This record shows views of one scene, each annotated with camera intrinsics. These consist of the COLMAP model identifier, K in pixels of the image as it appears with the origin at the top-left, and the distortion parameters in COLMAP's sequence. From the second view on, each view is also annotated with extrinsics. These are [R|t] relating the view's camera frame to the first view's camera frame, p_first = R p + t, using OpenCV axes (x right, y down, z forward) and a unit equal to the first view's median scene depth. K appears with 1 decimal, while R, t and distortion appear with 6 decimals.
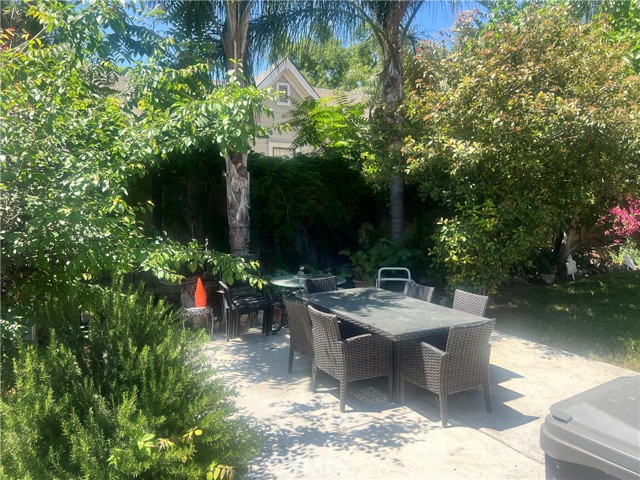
lens RADIAL K [[490.4, 0, 318.4], [0, 490.4, 239.1], [0, 0, 1]] dist [0.061371, -0.033857]
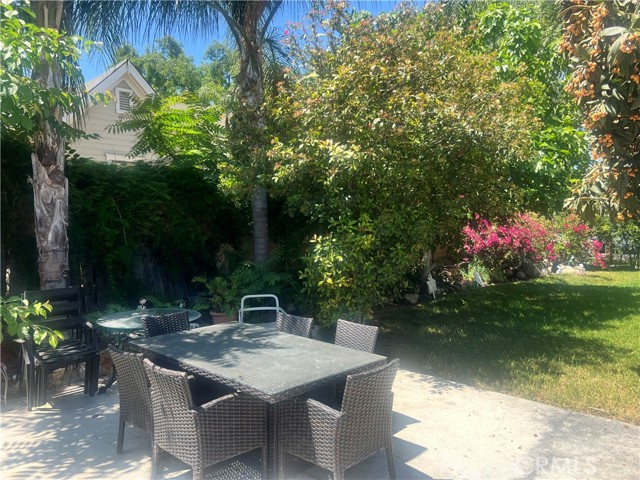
lens RADIAL K [[490.4, 0, 318.9], [0, 490.4, 238.7], [0, 0, 1]] dist [0.061371, -0.033857]
pose [[0.957950, -0.011048, 0.286721, 0.011387], [0.025680, 0.998550, -0.047321, 0.004182], [-0.285782, 0.052694, 0.956845, 0.179201]]
